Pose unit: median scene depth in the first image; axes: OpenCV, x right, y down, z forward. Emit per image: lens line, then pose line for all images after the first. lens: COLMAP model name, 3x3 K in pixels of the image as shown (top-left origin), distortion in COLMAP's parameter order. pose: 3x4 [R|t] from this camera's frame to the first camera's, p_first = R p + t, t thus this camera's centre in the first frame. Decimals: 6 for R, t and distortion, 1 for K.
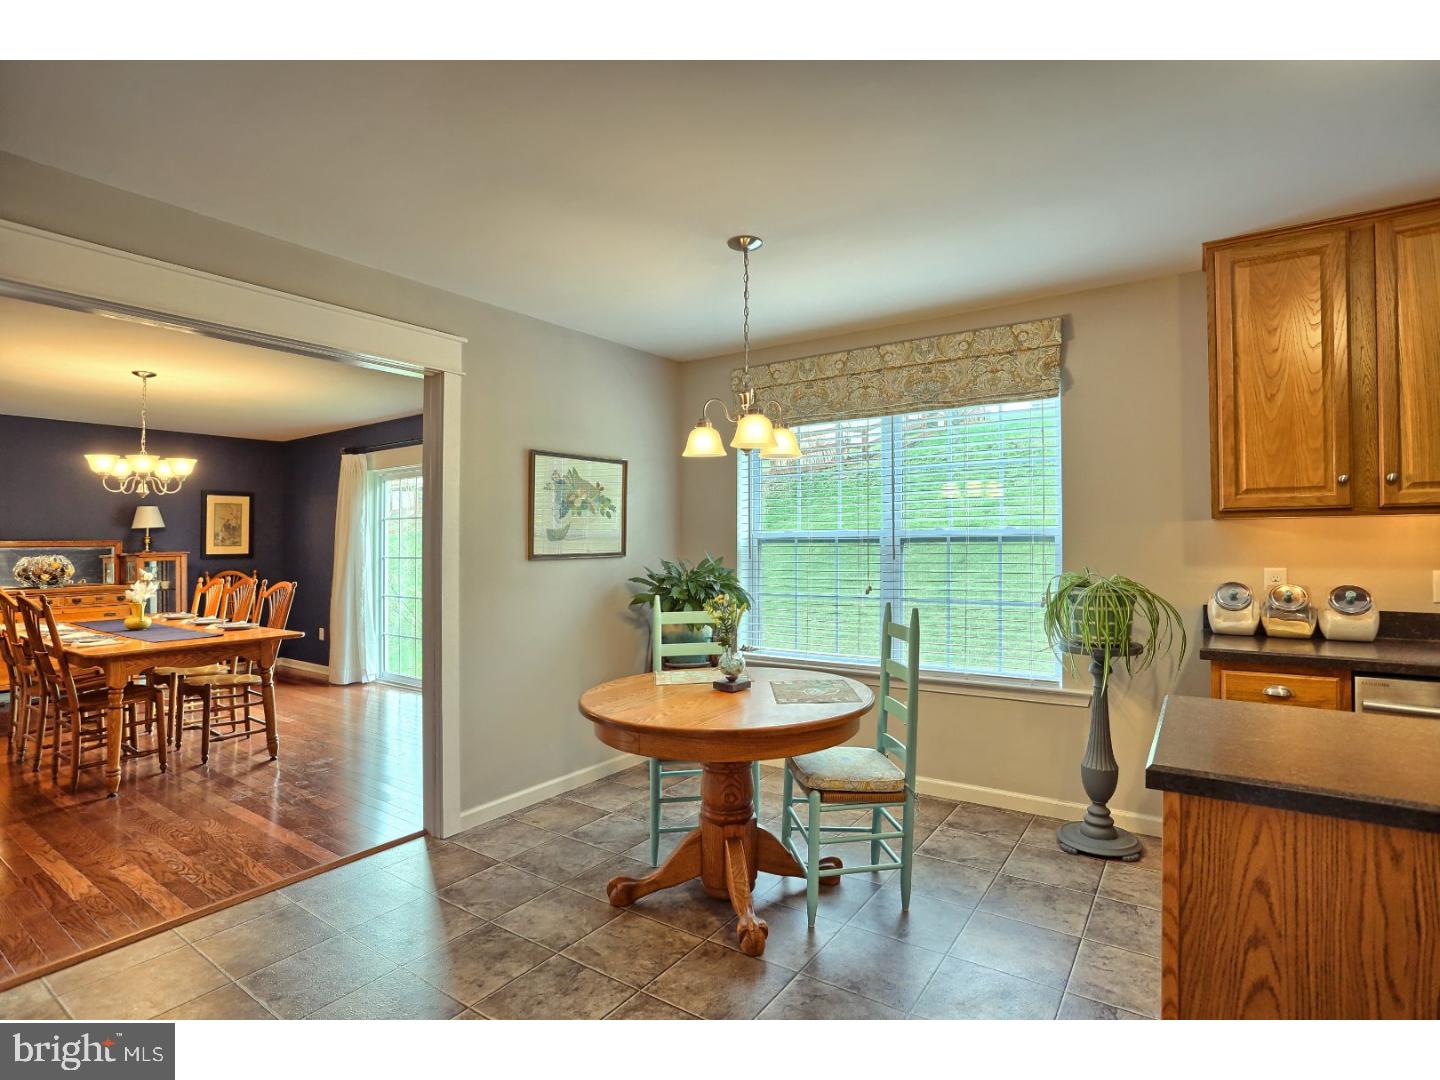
lens RADIAL K [[743.2, 0, 728.0], [0, 743.2, 543.6], [0, 0, 1]] dist [-0.025599, 0.000759]
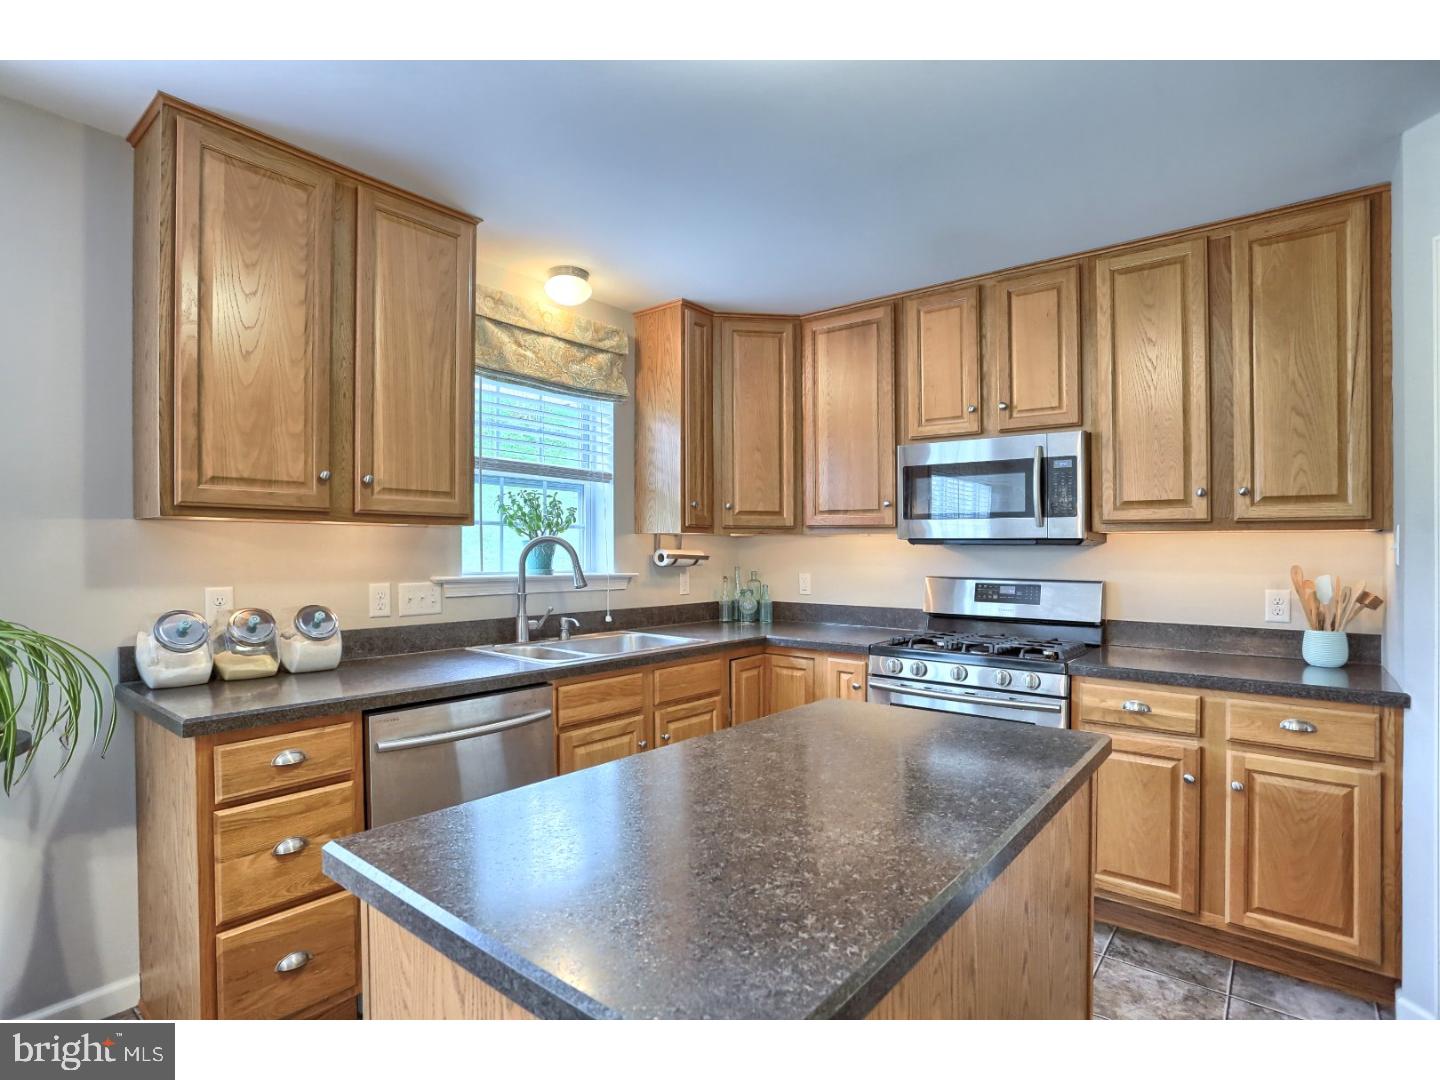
lens RADIAL K [[743.2, 0, 715.3], [0, 743.2, 545.8], [0, 0, 1]] dist [-0.025599, 0.000759]
pose [[0.072388, 0.009286, 0.997333, 0.046284], [-0.008318, 0.999928, -0.008706, -0.006284], [-0.997342, -0.007665, 0.072460, 0.486318]]
